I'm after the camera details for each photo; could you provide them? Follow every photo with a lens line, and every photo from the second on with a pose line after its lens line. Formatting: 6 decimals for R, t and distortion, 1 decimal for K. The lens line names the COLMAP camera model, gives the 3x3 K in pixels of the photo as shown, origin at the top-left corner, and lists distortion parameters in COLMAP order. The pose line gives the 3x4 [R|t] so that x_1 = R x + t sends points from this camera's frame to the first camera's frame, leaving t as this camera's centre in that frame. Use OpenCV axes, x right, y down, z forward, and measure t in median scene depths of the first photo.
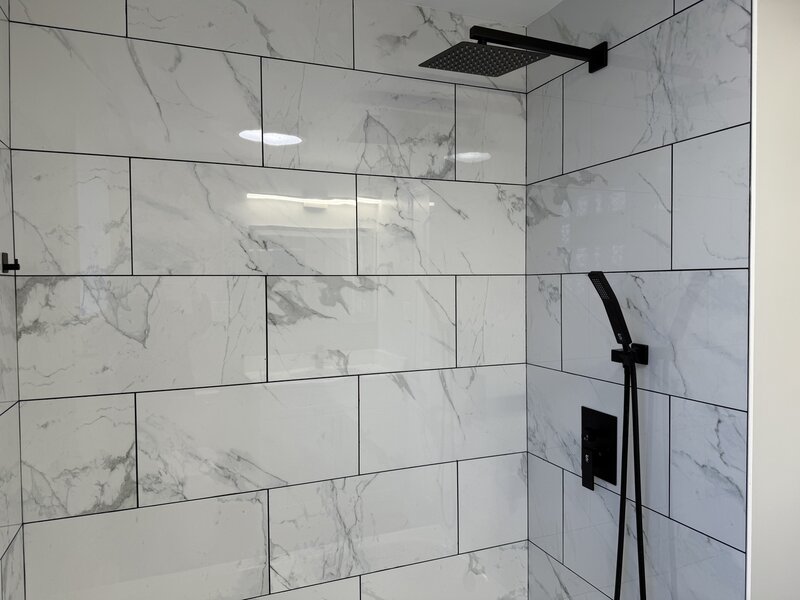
lens RADIAL K [[562.5, 0, 398.2], [0, 562.5, 302.2], [0, 0, 1]] dist [0.054524, -0.069570]
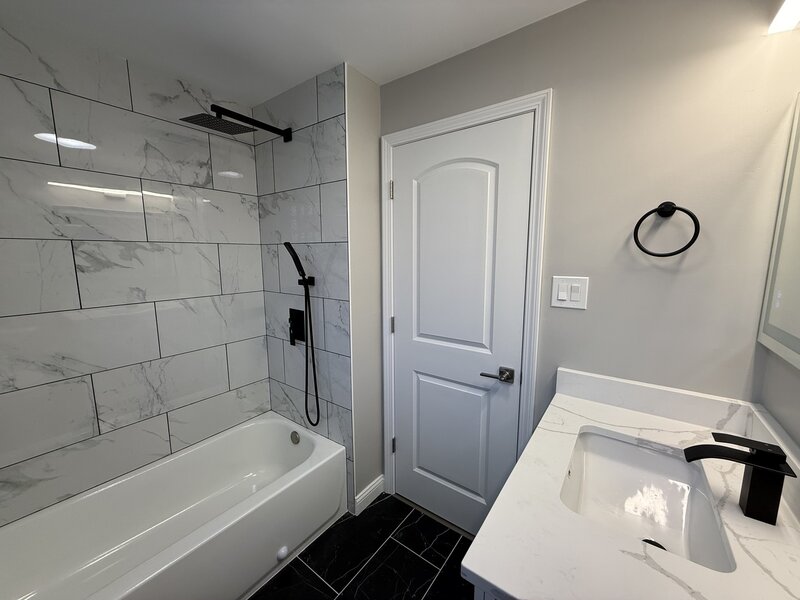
lens RADIAL K [[318.5, 0, 401.0], [0, 318.5, 301.1], [0, 0, 1]] dist [-0.006548, 0.000861]
pose [[0.847418, -0.069554, 0.526351, 0.058820], [0.010212, 0.993334, 0.114823, 0.027296], [-0.530829, -0.091928, 0.842479, -0.211354]]
